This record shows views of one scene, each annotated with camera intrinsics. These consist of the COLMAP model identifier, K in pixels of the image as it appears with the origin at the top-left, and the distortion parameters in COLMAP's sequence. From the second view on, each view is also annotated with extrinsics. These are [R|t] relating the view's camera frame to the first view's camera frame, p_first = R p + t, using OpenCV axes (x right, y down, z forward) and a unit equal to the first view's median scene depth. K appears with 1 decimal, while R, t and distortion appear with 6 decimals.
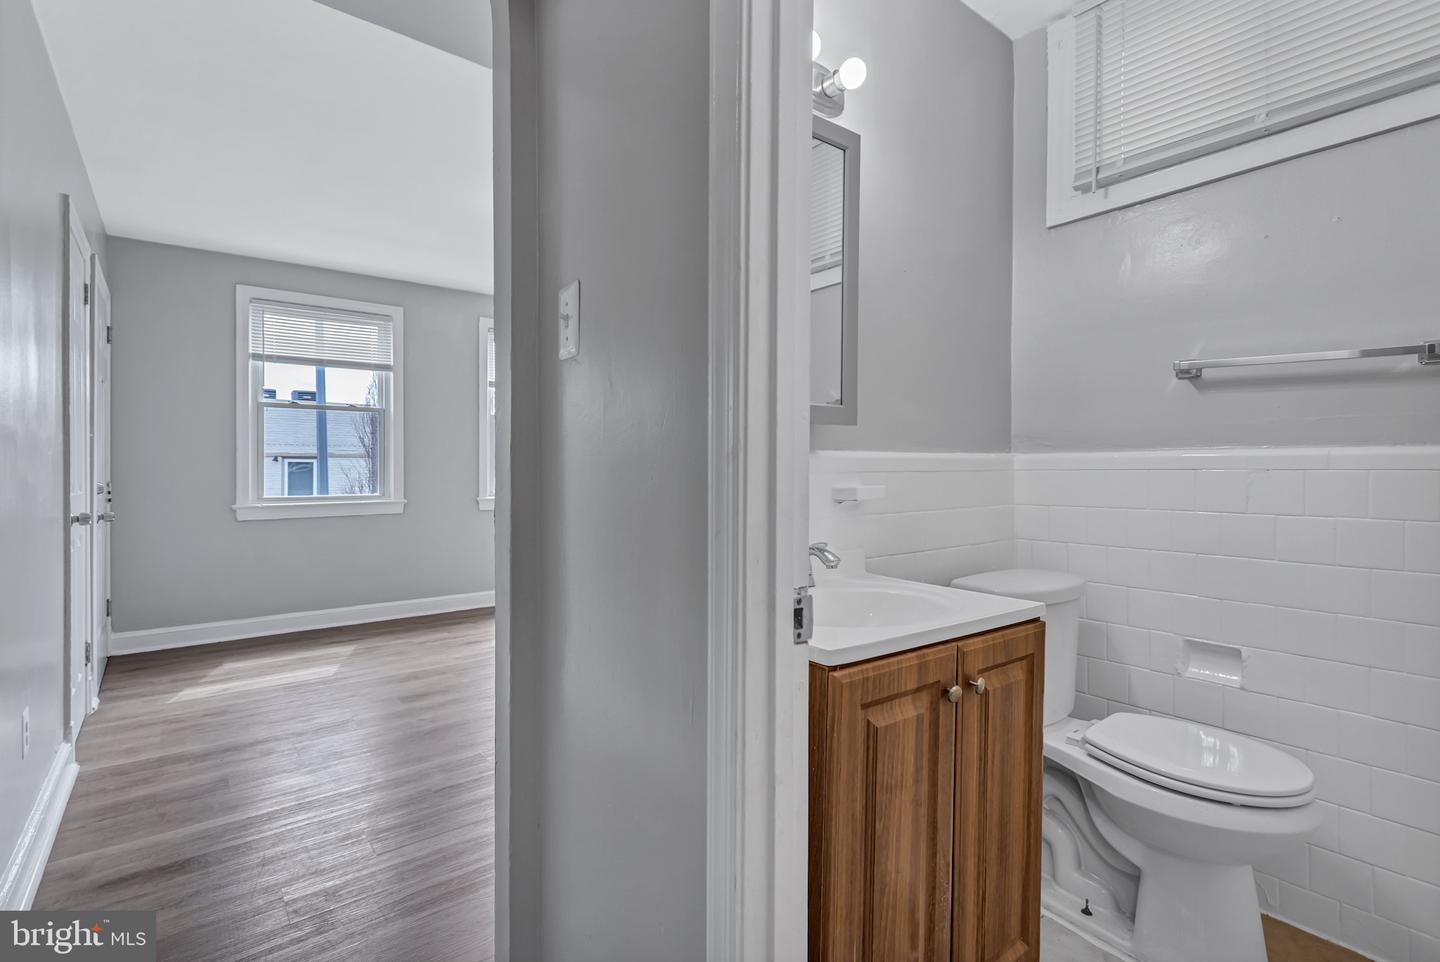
lens RADIAL K [[683.4, 0, 712.5], [0, 683.4, 463.9], [0, 0, 1]] dist [-0.001144, -0.000267]
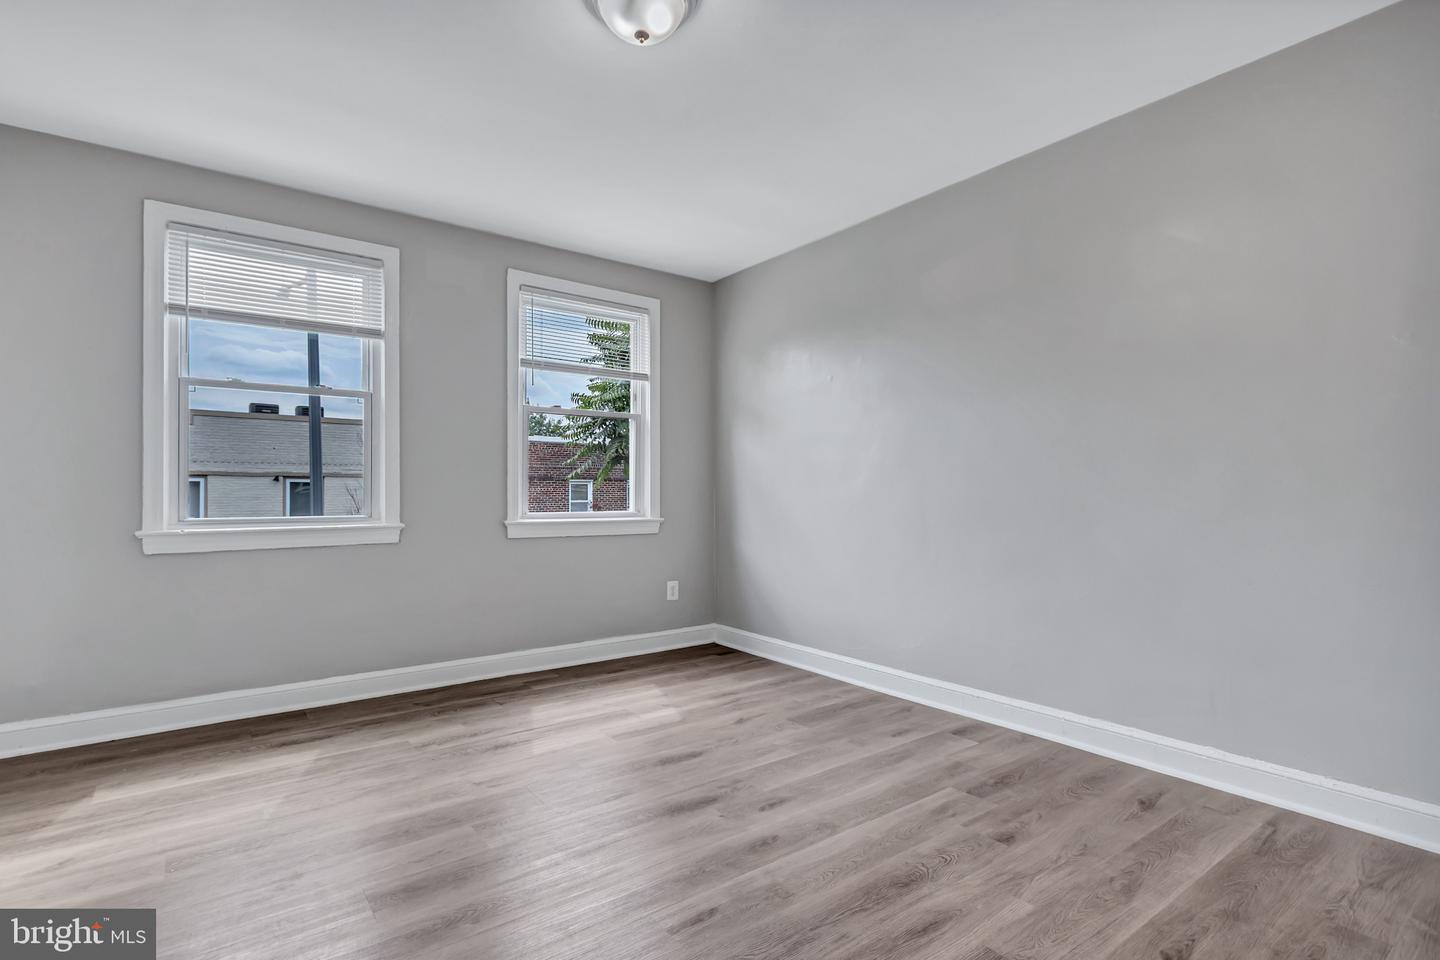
lens RADIAL K [[680.7, 0, 726.8], [0, 680.7, 489.6], [0, 0, 1]] dist [0.000788, 0.000116]
pose [[0.999999, 0.001346, 0.000216, -0.118052], [-0.001347, 0.999995, 0.002696, 0.015680], [-0.000212, -0.002696, 0.999996, 0.304410]]
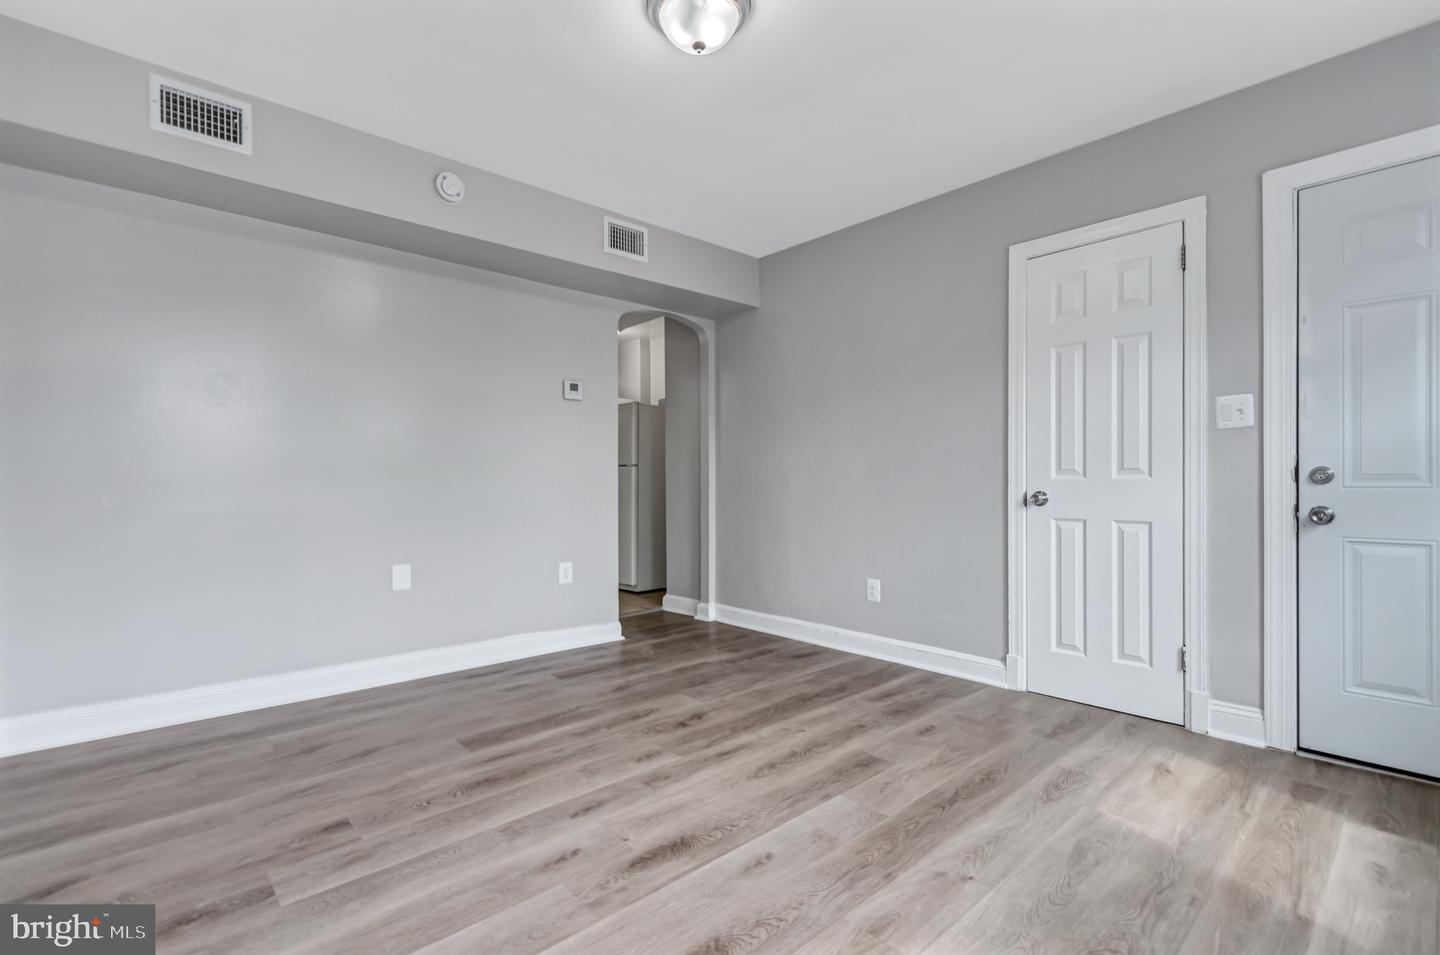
lens RADIAL K [[660.2, 0, 708.7], [0, 660.2, 482.4], [0, 0, 1]] dist [0.001873, -0.001795]
pose [[-0.997992, 0.006876, -0.062966, -0.144986], [0.006688, 0.999973, 0.003200, 0.023382], [0.062986, 0.002773, -0.998011, 1.089884]]
